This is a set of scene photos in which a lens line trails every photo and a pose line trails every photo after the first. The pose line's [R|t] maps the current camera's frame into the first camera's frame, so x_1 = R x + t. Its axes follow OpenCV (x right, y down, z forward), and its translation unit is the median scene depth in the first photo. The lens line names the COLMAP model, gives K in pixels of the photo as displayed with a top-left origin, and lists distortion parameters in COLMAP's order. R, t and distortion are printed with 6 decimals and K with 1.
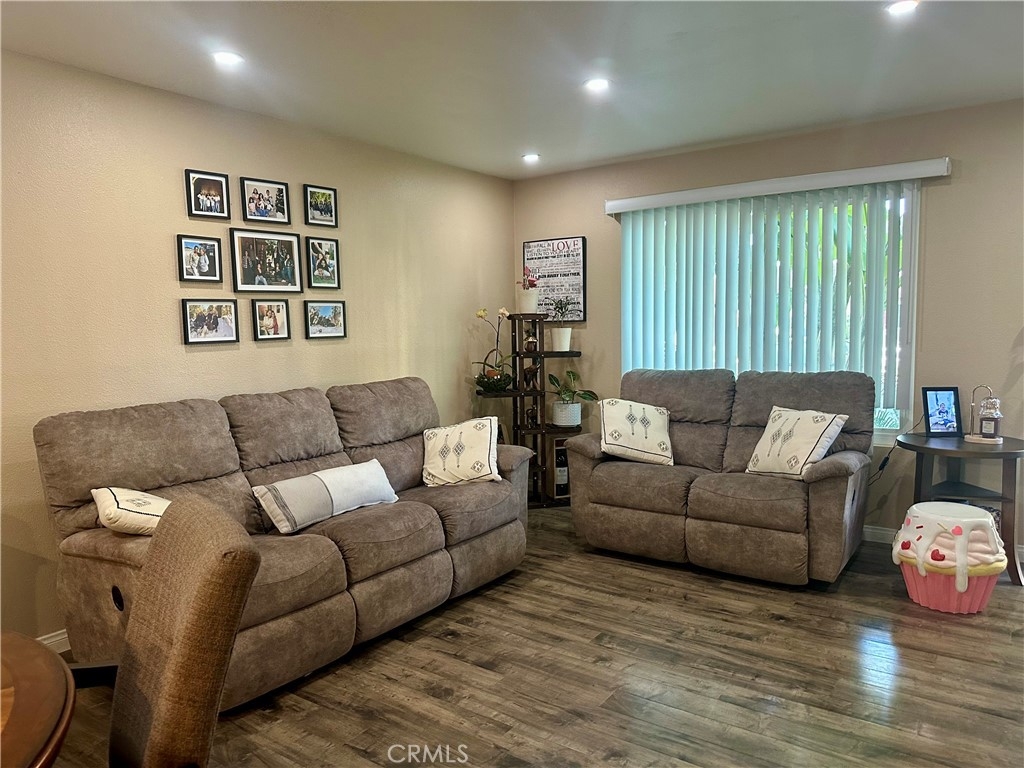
lens RADIAL K [[709.6, 0, 509.8], [0, 709.6, 386.1], [0, 0, 1]] dist [0.179205, -0.398861]
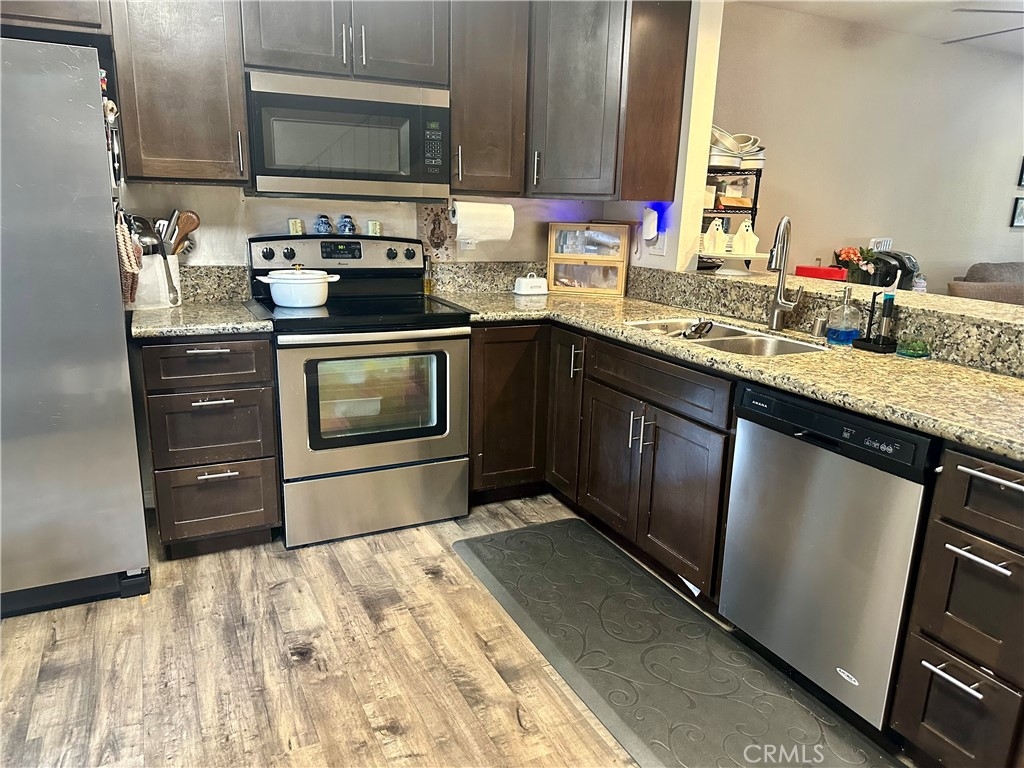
lens RADIAL K [[721.8, 0, 506.2], [0, 721.8, 382.2], [0, 0, 1]] dist [0.134554, -0.213937]
pose [[0.872619, 0.162330, -0.460636, -0.561541], [-0.086455, 0.979595, 0.181434, 0.074478], [0.480689, -0.118499, 0.868847, -0.875234]]
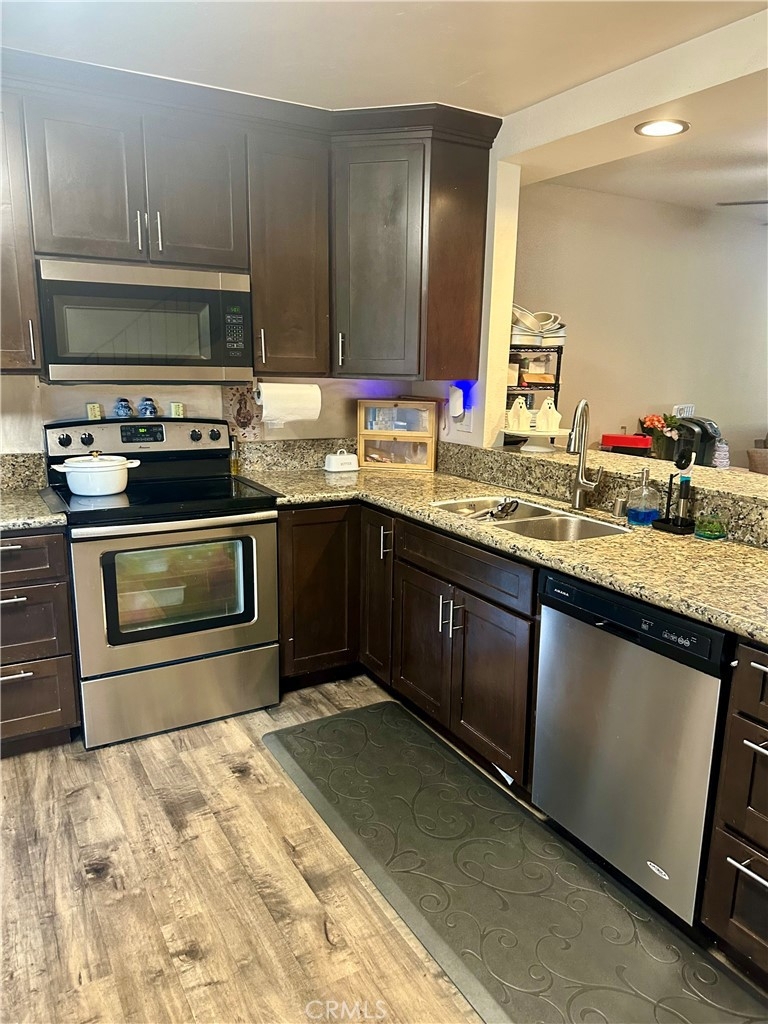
lens RADIAL K [[724.8, 0, 373.5], [0, 724.8, 511.4], [0, 0, 1]] dist [0.106523, -0.144142]
pose [[0.901561, 0.121971, -0.415104, -0.553464], [-0.069605, 0.987832, 0.139083, 0.049160], [0.427017, -0.096498, 0.899080, -0.856532]]
